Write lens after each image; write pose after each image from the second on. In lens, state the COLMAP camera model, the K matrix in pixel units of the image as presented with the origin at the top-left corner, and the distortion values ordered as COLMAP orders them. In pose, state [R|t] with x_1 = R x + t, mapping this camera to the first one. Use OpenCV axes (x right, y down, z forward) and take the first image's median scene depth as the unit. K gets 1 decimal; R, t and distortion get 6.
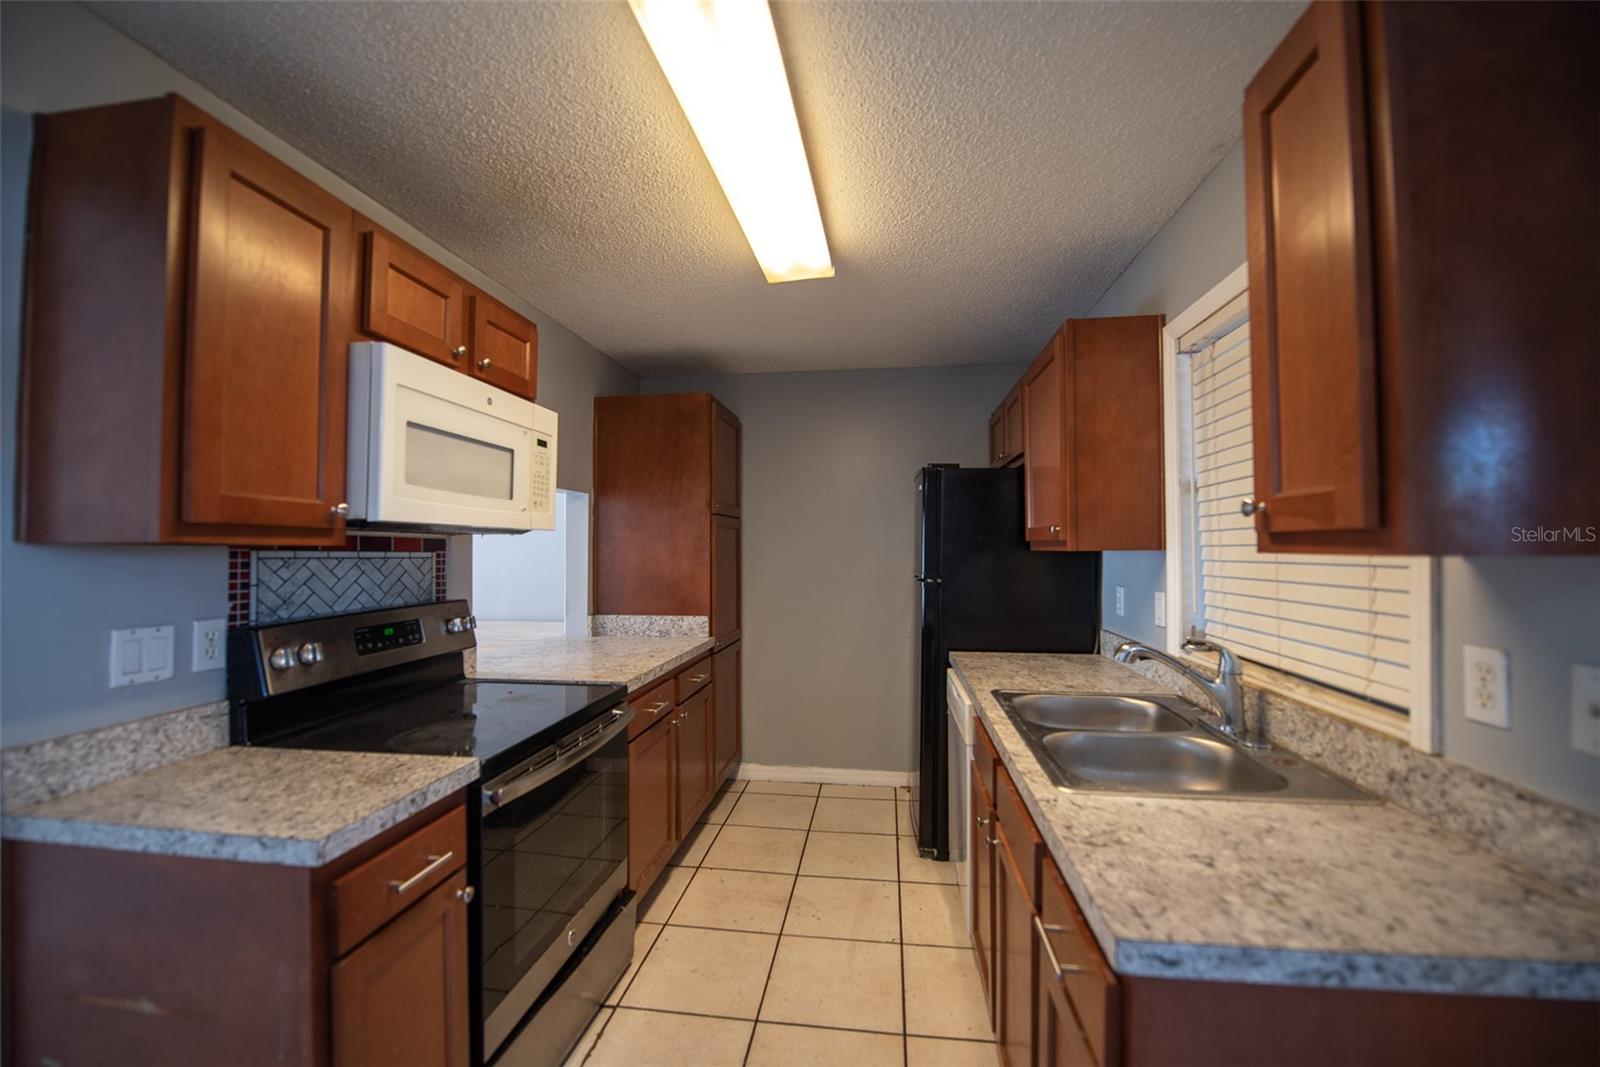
lens RADIAL K [[637.2, 0, 803.8], [0, 637.2, 536.7], [0, 0, 1]] dist [-0.021986, -0.000192]
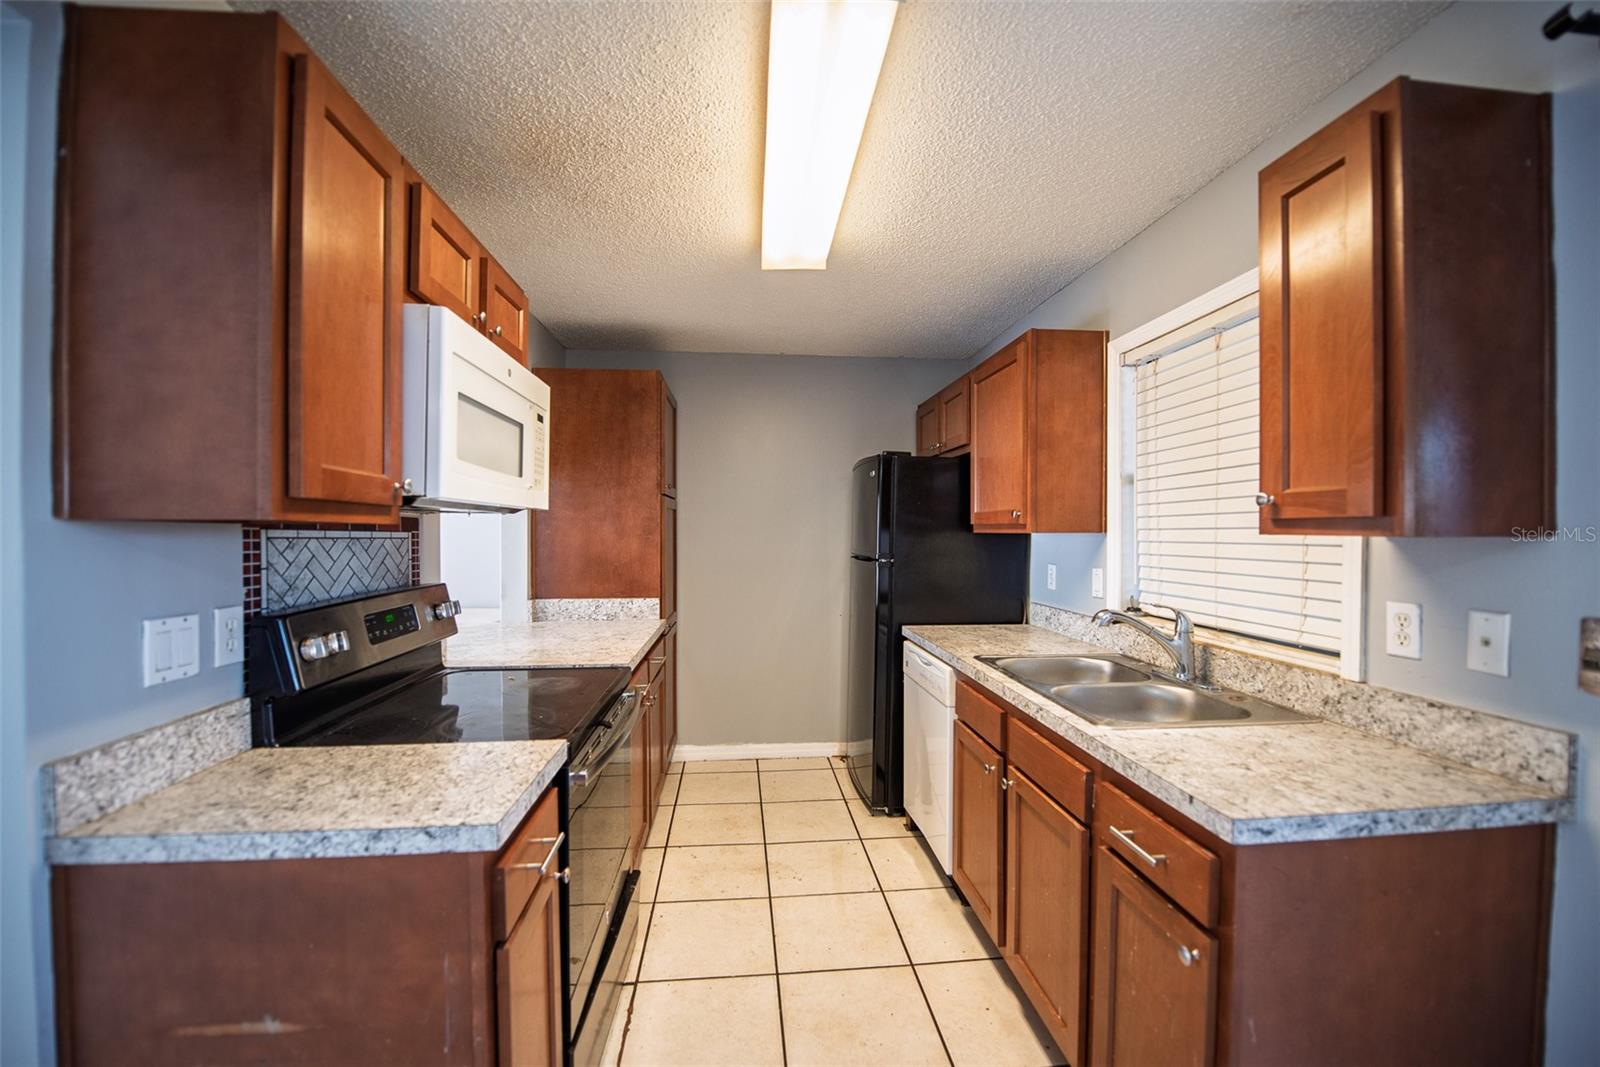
lens RADIAL K [[643.6, 0, 805.9], [0, 643.6, 536.7], [0, 0, 1]] dist [-0.020274, -0.001225]
pose [[0.973535, 0.002183, 0.228527, -0.383028], [-0.008433, 0.999617, 0.026376, 0.002868], [-0.228381, -0.027606, 0.973180, -0.053635]]
